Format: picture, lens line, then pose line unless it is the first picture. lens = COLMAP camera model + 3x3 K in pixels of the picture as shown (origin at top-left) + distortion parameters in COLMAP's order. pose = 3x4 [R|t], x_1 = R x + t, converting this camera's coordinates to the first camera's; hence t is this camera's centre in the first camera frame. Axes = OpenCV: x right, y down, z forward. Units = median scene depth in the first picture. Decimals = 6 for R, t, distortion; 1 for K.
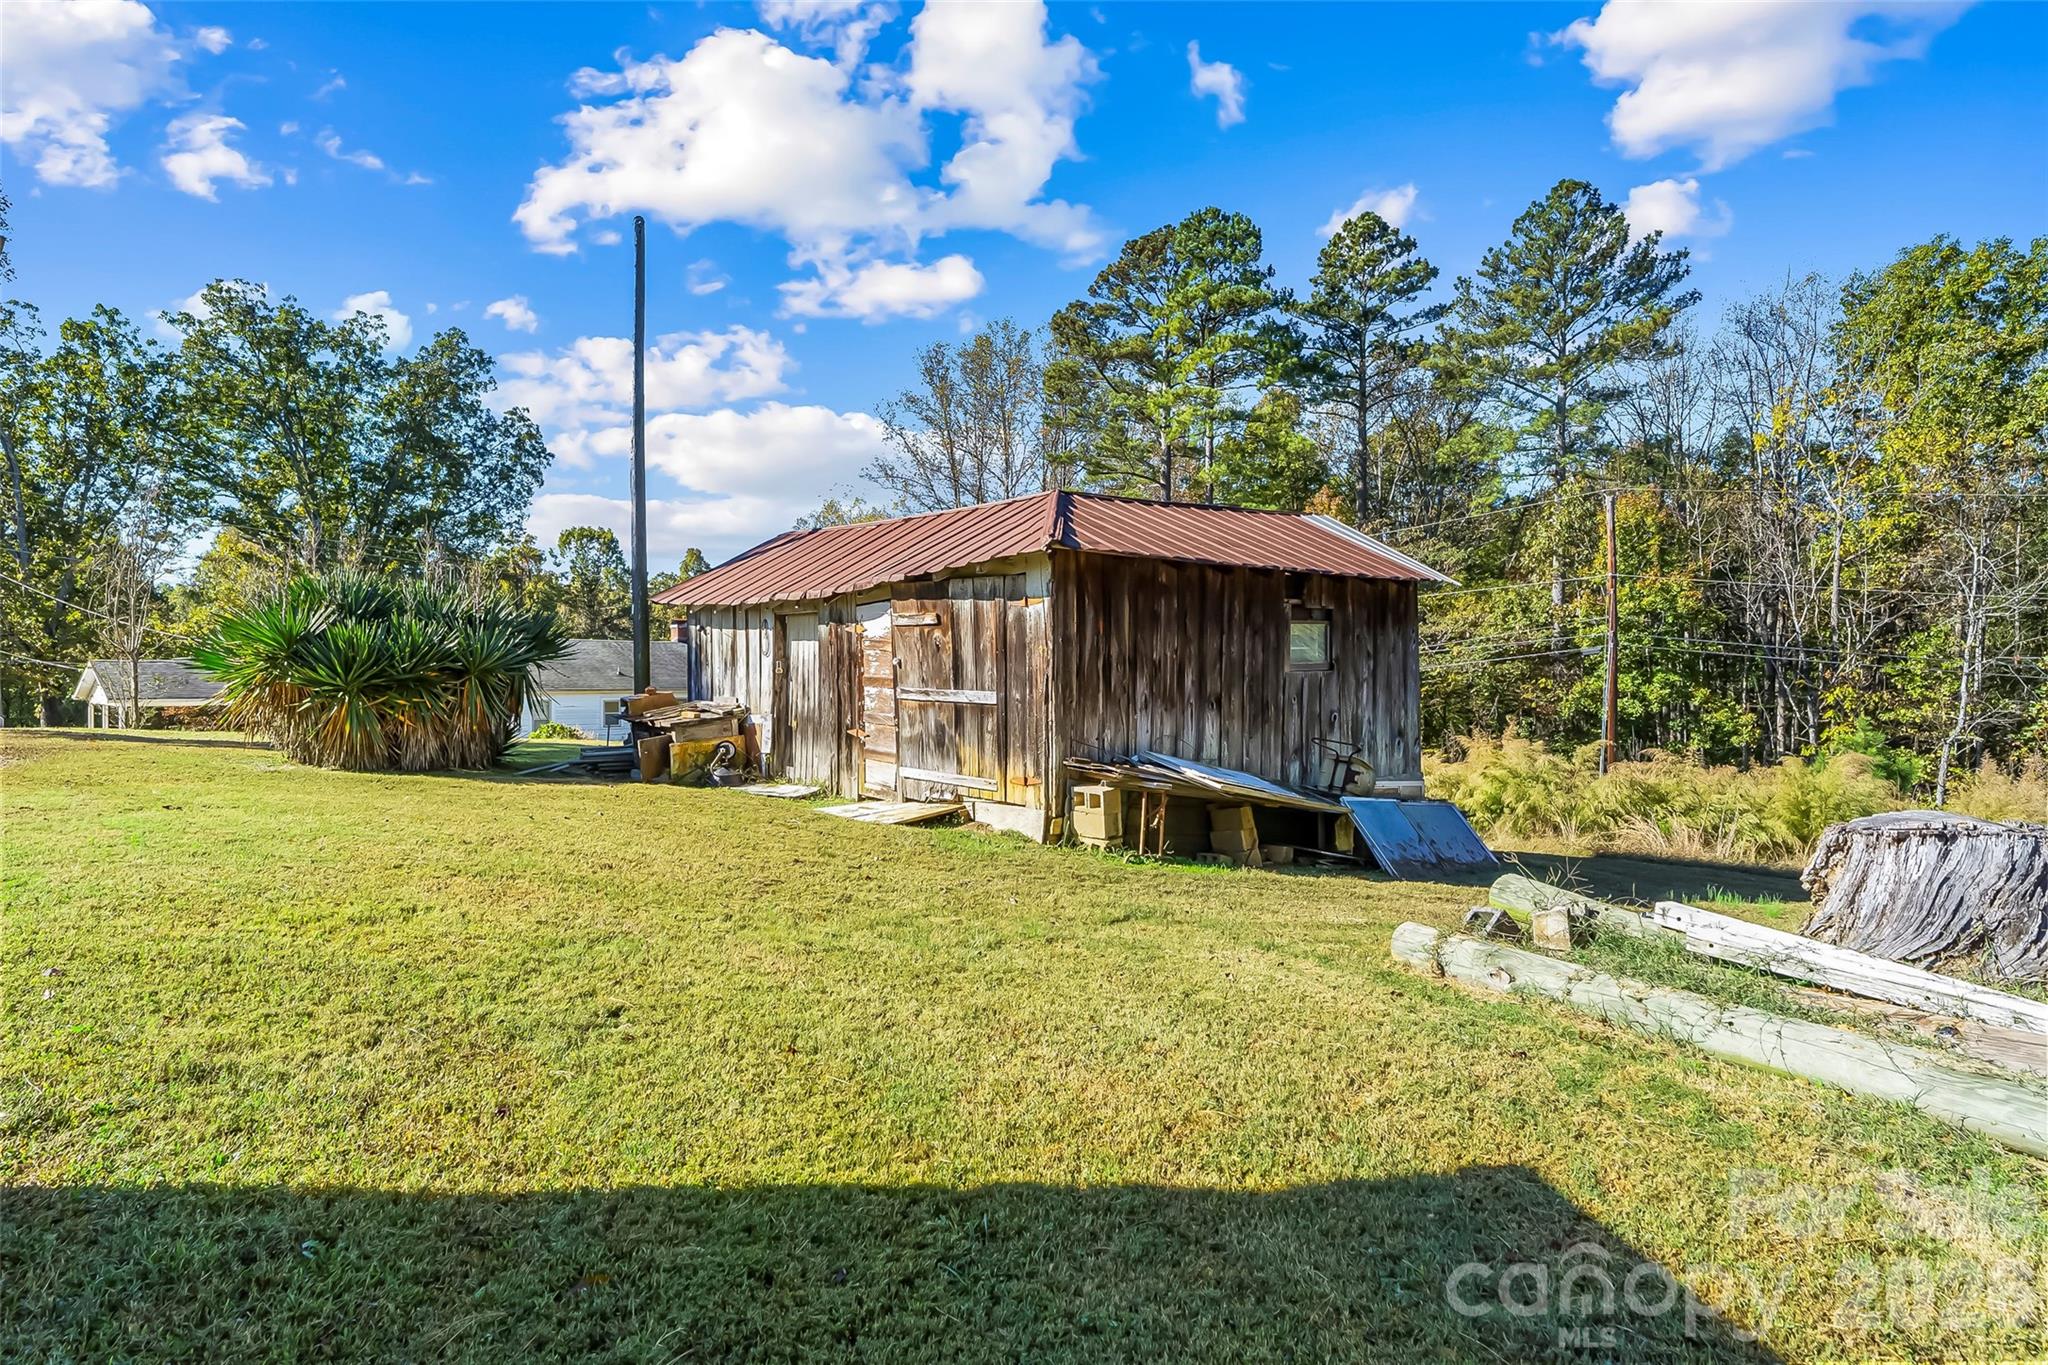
lens RADIAL K [[1108.1, 0, 1016.3], [0, 1108.1, 697.7], [0, 0, 1]] dist [-0.001835, 0.000178]
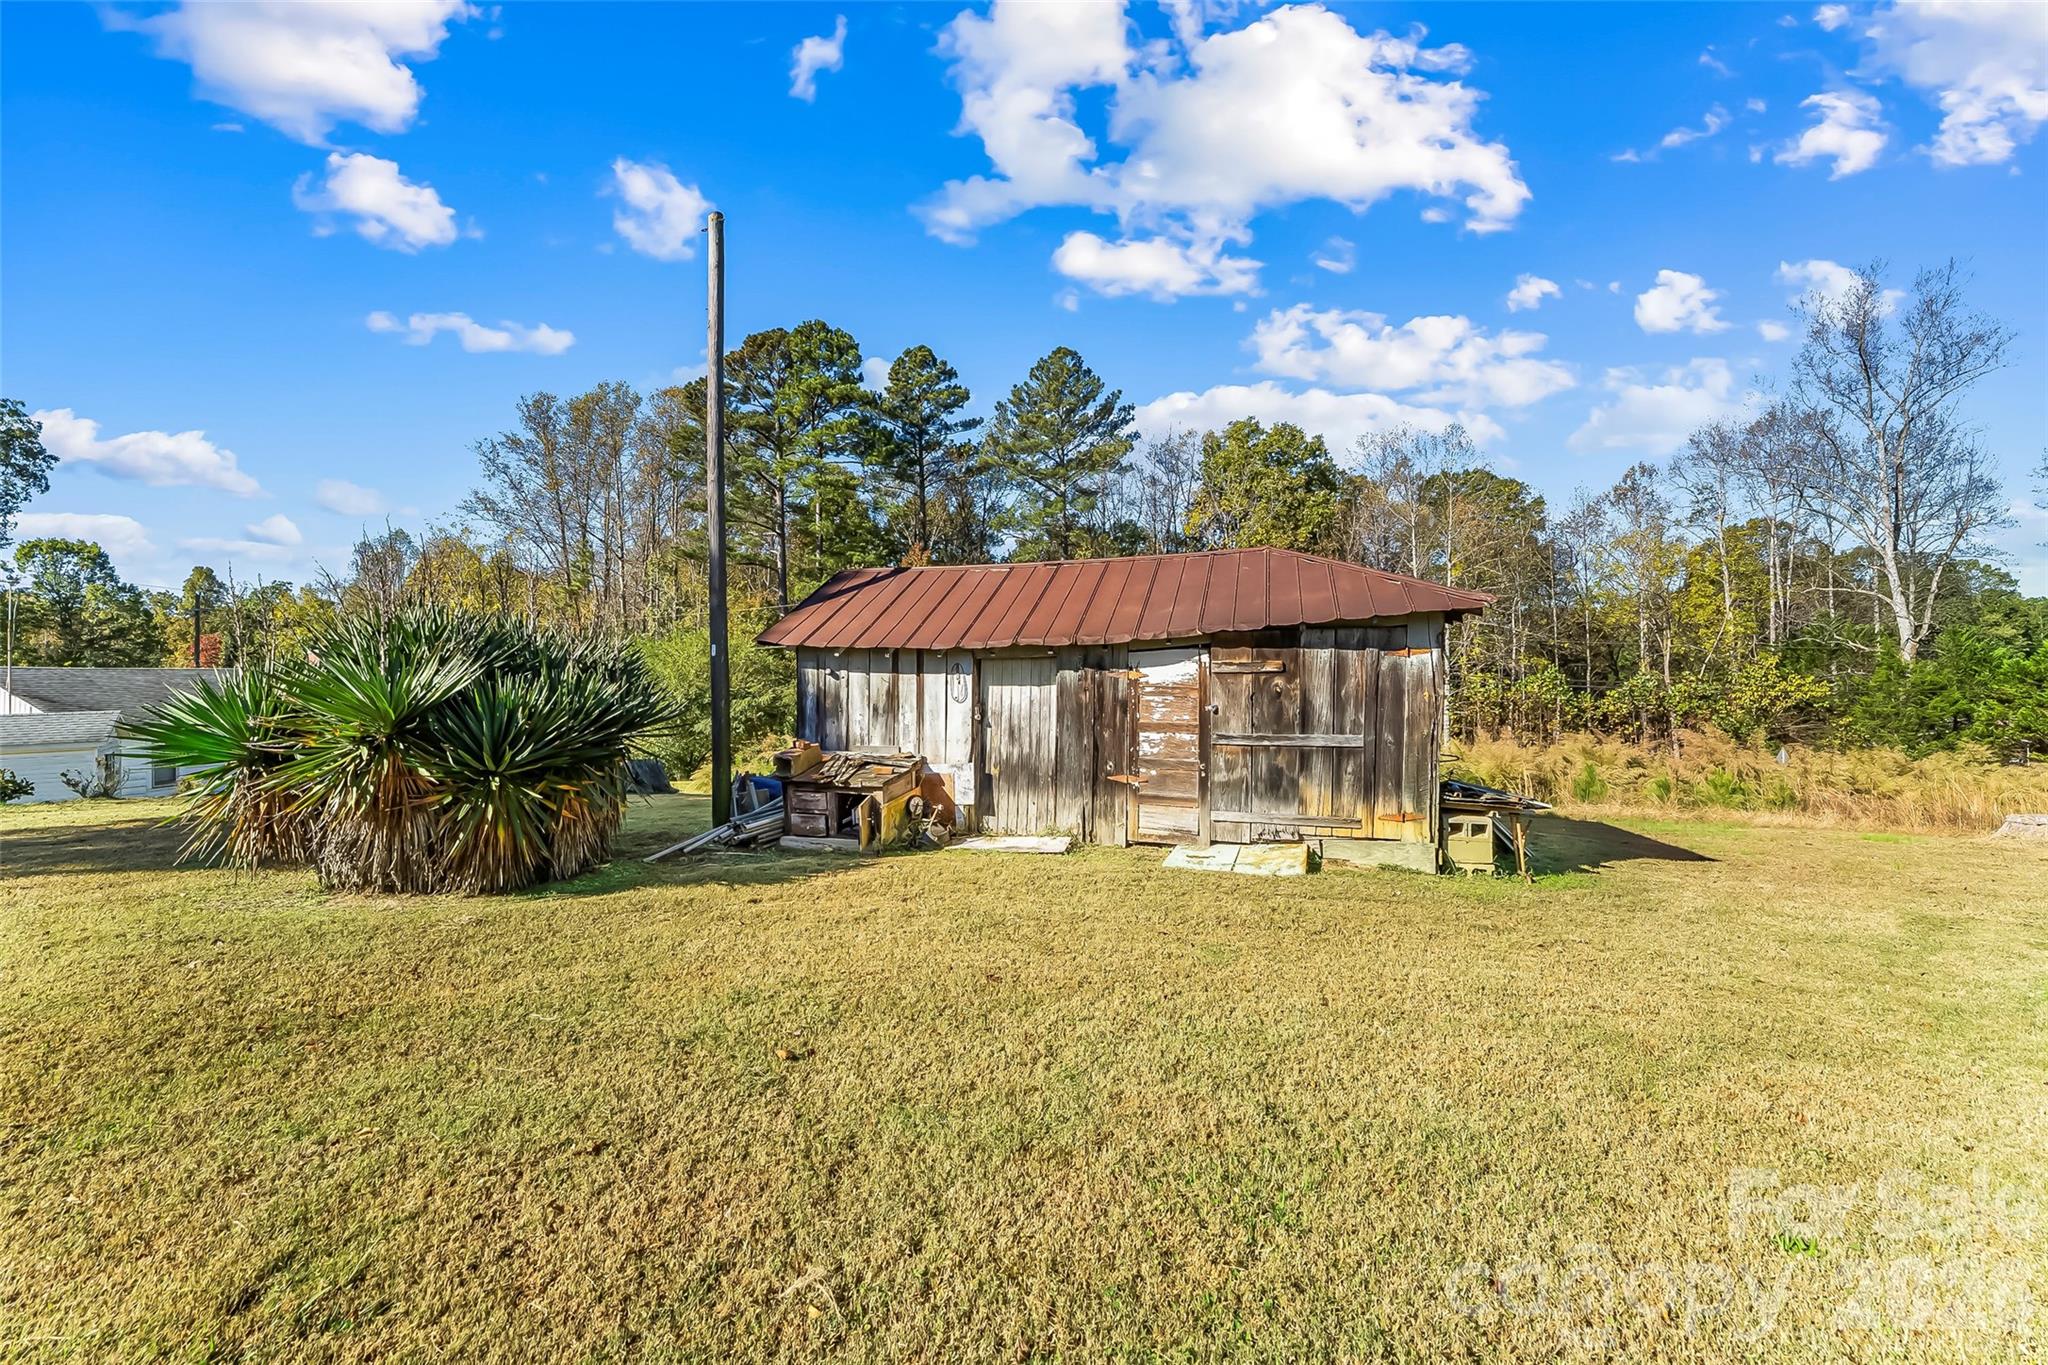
lens RADIAL K [[826.3, 0, 1007.1], [0, 826.3, 659.1], [0, 0, 1]] dist [-0.001657, -0.000198]
pose [[0.868107, -0.015009, 0.496150, -0.112802], [0.036581, 0.998759, -0.033792, -0.010202], [-0.495027, 0.047485, 0.867579, 0.075741]]
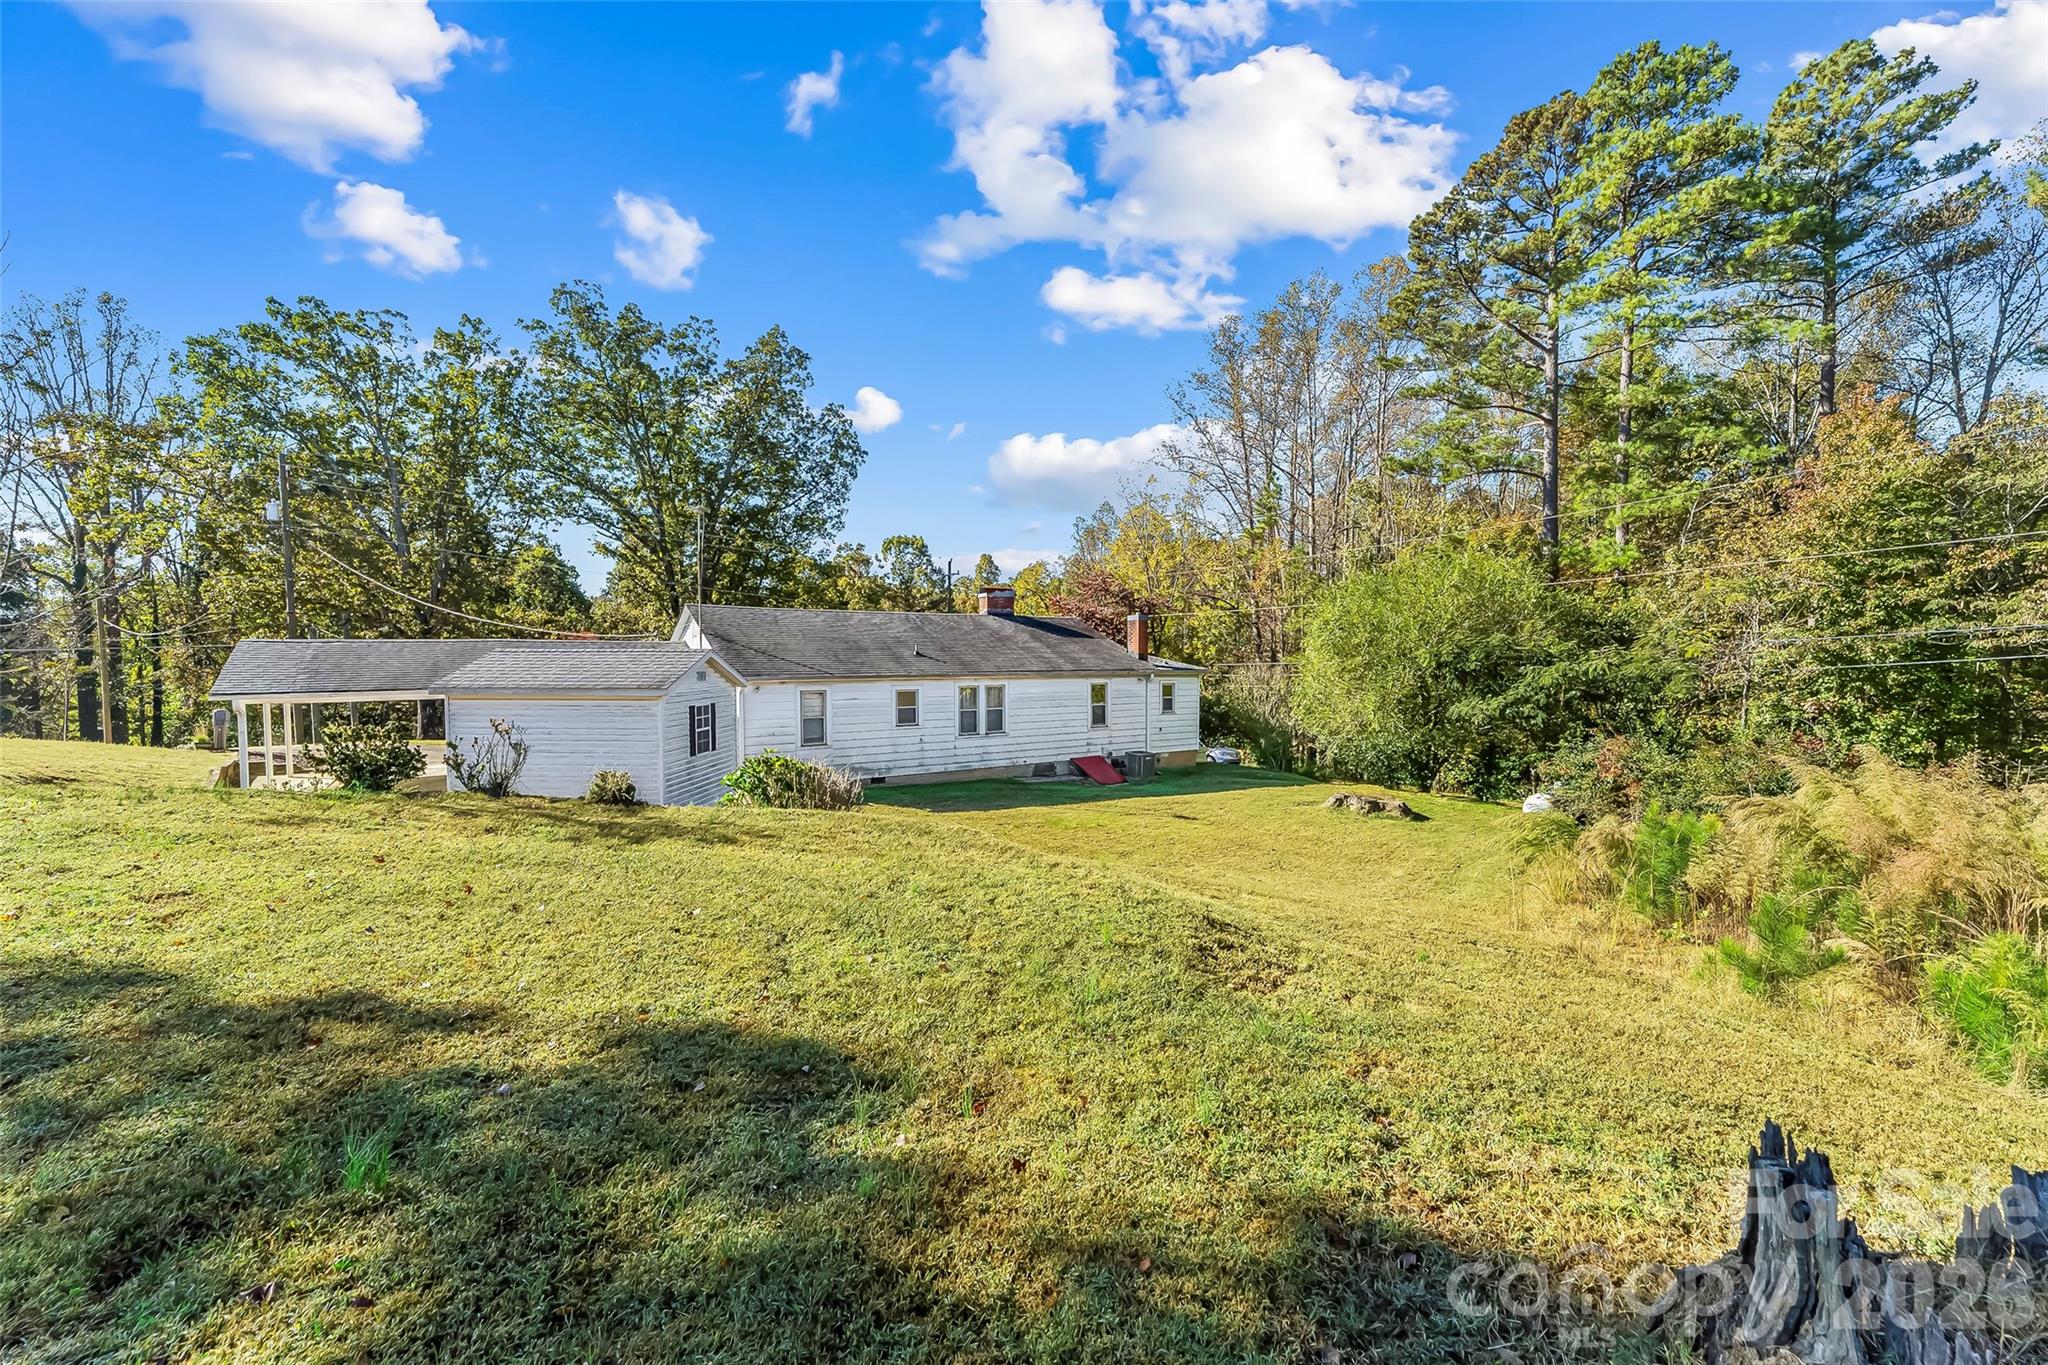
lens RADIAL K [[817.9, 0, 1028.5], [0, 817.9, 694.6], [0, 0, 1]] dist [-0.001751, -0.000063]
pose [[0.974337, 0.003995, -0.225060, -0.110448], [0.002149, 0.999632, 0.027048, -0.005943], [0.225085, -0.026838, 0.973969, 0.329195]]
